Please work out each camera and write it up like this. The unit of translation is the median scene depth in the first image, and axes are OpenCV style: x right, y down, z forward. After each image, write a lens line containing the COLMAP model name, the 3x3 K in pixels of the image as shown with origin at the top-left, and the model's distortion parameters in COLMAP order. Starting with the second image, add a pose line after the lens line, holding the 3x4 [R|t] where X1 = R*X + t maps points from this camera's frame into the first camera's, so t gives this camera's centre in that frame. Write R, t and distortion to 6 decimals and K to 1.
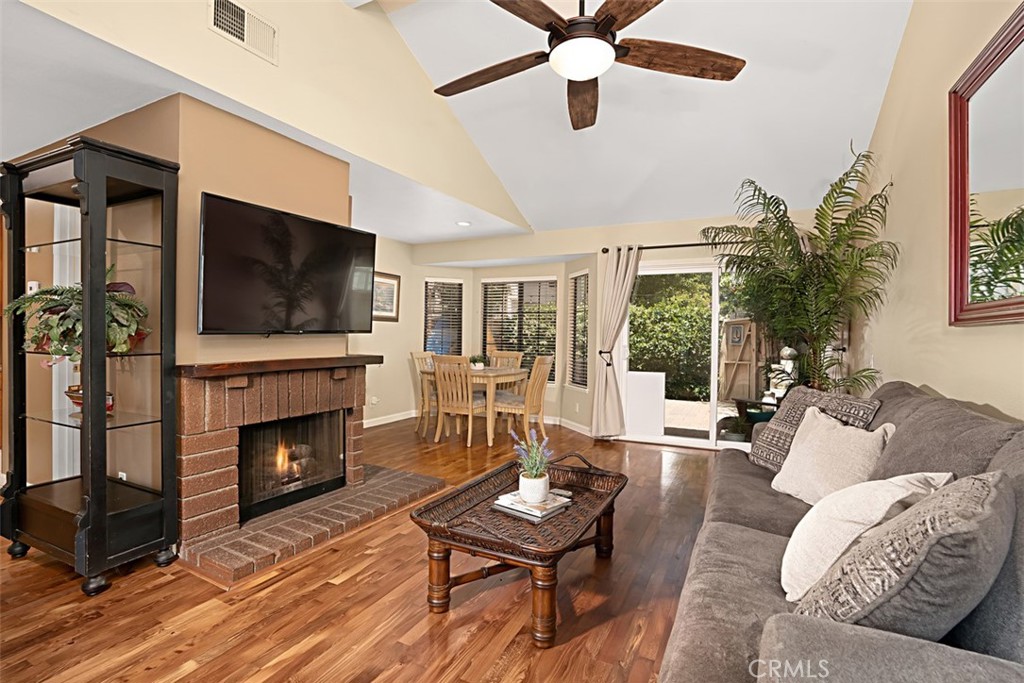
lens RADIAL K [[474.4, 0, 515.7], [0, 474.4, 338.2], [0, 0, 1]] dist [-0.067738, 0.022376]
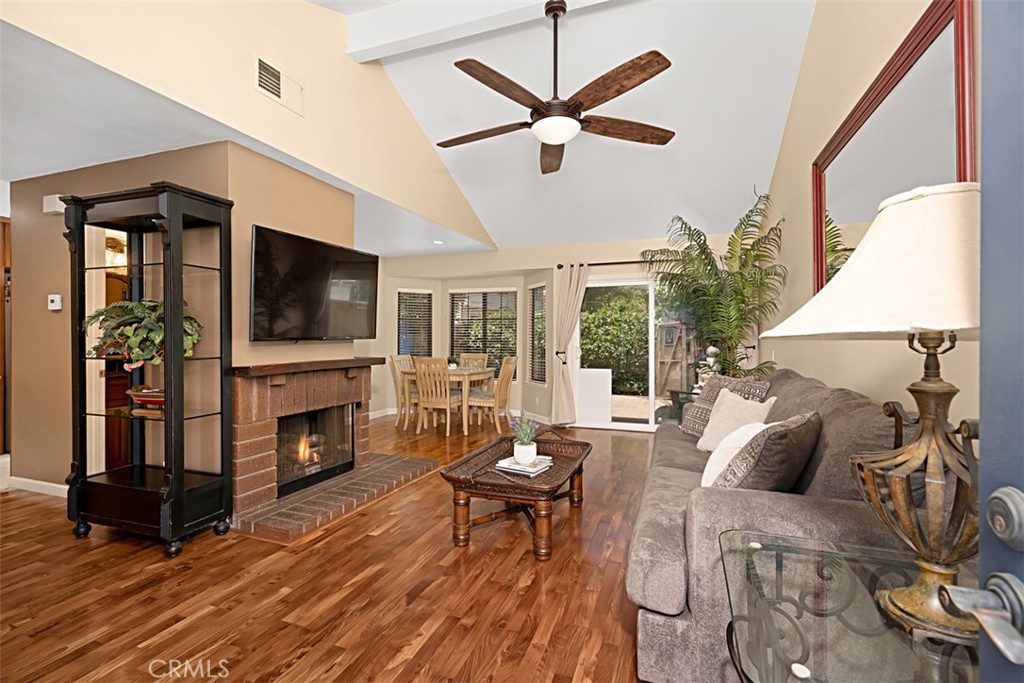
lens RADIAL K [[461.6, 0, 514.2], [0, 461.6, 337.3], [0, 0, 1]] dist [-0.012509, -0.000257]
pose [[0.993156, -0.011835, 0.116195, -0.119251], [0.012981, 0.999874, -0.009110, 0.000763], [-0.116073, 0.010556, 0.993185, -0.252664]]
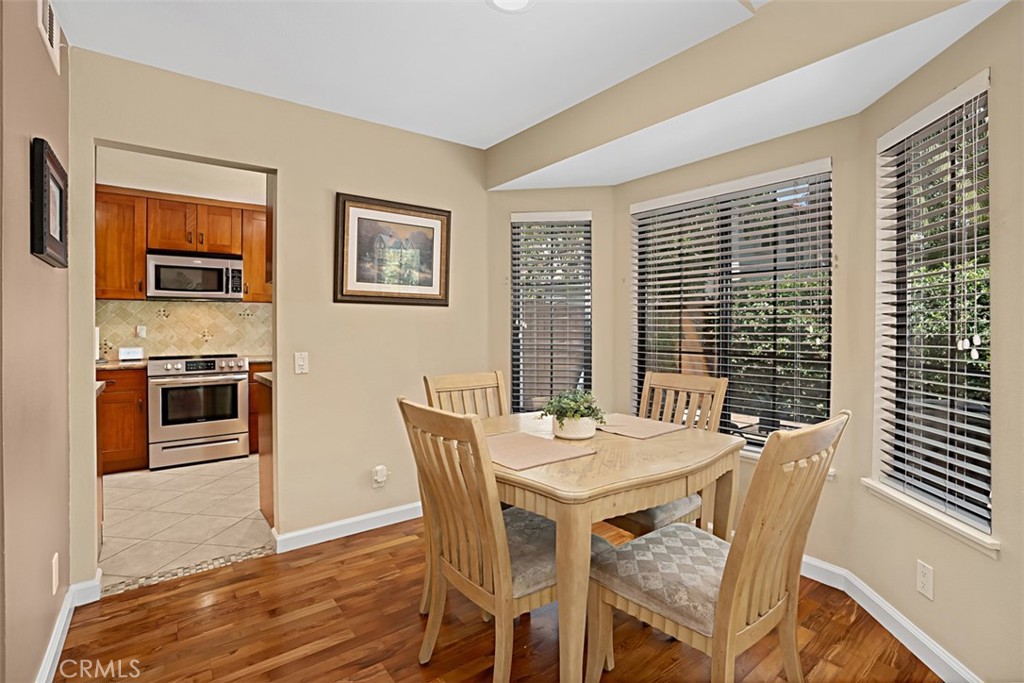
lens RADIAL K [[481.1, 0, 535.6], [0, 481.1, 333.4], [0, 0, 1]] dist [-0.061829, 0.020869]
pose [[0.916178, -0.007715, -0.400697, 0.073390], [0.009999, 0.999943, 0.003610, -0.016944], [0.400646, -0.007314, 0.916204, 1.383675]]
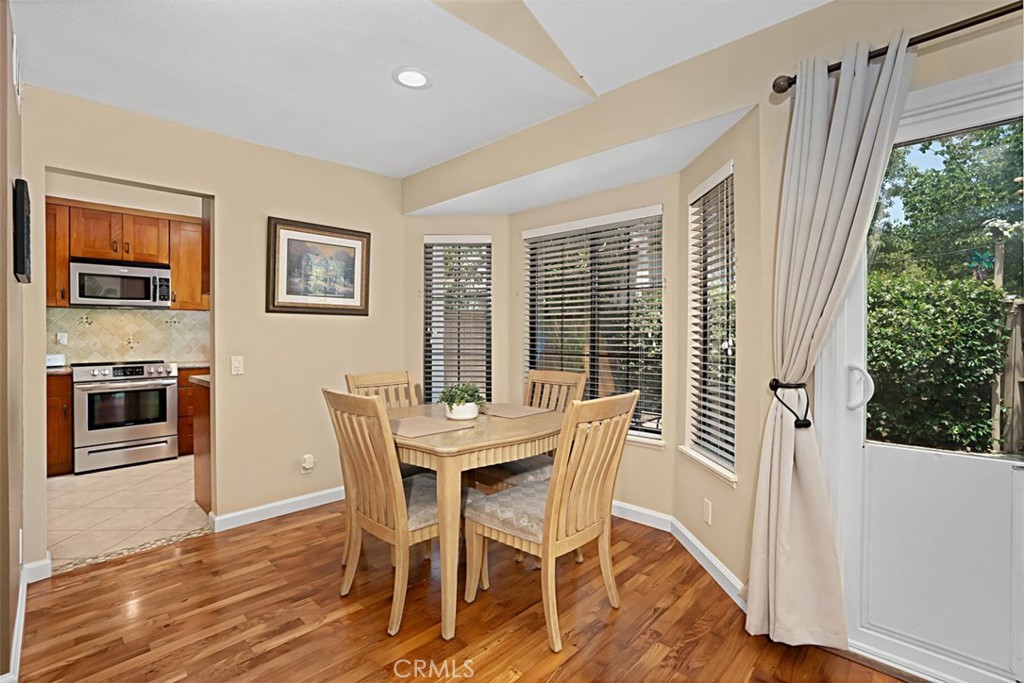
lens RADIAL K [[474.4, 0, 515.7], [0, 474.4, 338.2], [0, 0, 1]] dist [-0.067738, 0.022376]
pose [[0.953290, -0.011407, -0.301840, 0.201816], [0.012369, 0.999923, 0.001277, -0.014551], [0.301802, -0.004951, 0.953358, 1.235506]]
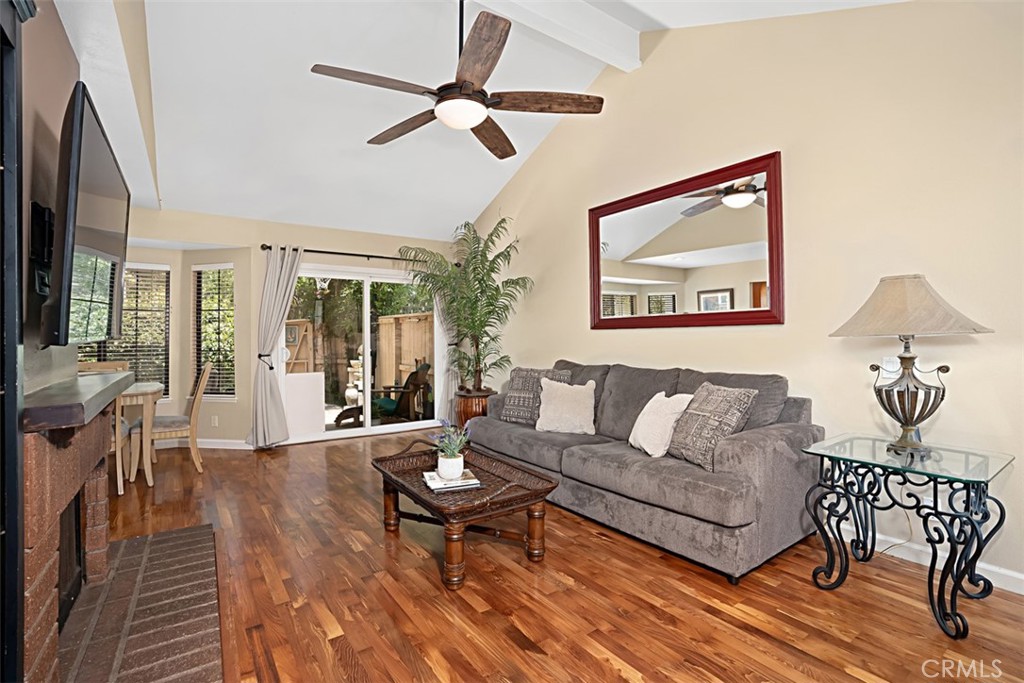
lens RADIAL K [[474.4, 0, 515.7], [0, 474.4, 338.2], [0, 0, 1]] dist [-0.067738, 0.022376]
pose [[0.465599, -0.016738, 0.884838, -0.788736], [0.016325, 0.999813, 0.010323, -0.012347], [-0.884845, 0.009639, 0.465785, 0.258467]]
